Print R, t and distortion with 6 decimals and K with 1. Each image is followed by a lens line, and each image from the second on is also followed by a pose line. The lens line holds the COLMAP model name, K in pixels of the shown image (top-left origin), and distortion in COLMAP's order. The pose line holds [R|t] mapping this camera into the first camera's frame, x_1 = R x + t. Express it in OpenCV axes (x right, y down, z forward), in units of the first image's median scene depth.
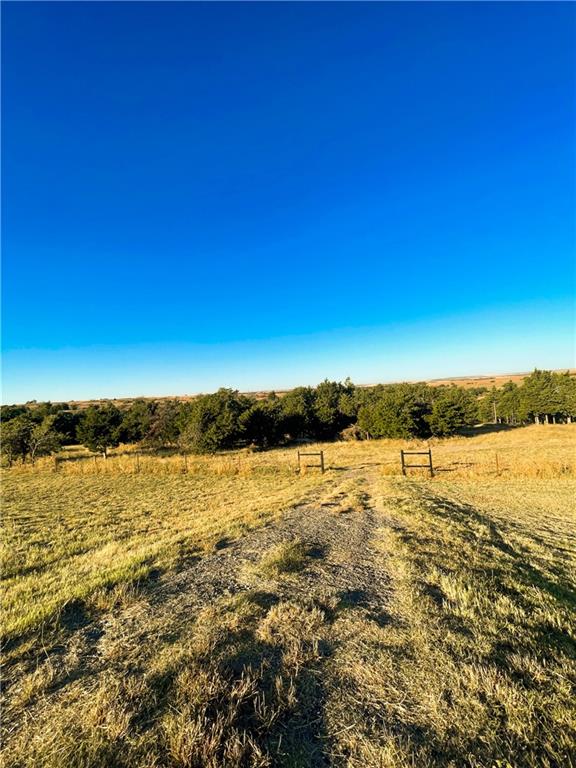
lens RADIAL K [[307.1, 0, 286.7], [0, 307.1, 380.9], [0, 0, 1]] dist [0.000415, -0.000068]
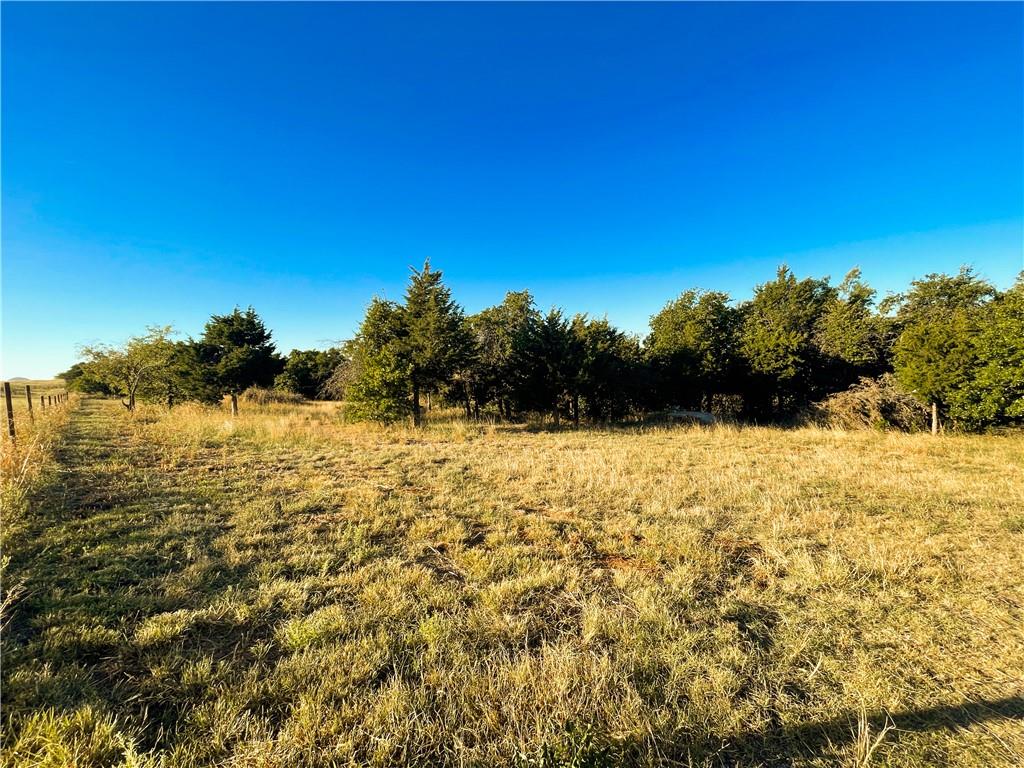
lens RADIAL K [[409.5, 0, 506.4], [0, 409.5, 392.6], [0, 0, 1]] dist [0.000415, -0.000068]
pose [[0.890754, 0.053720, -0.451299, 0.071218], [-0.002930, 0.993648, 0.112496, 0.106196], [0.454476, -0.098884, 0.885253, 0.445646]]
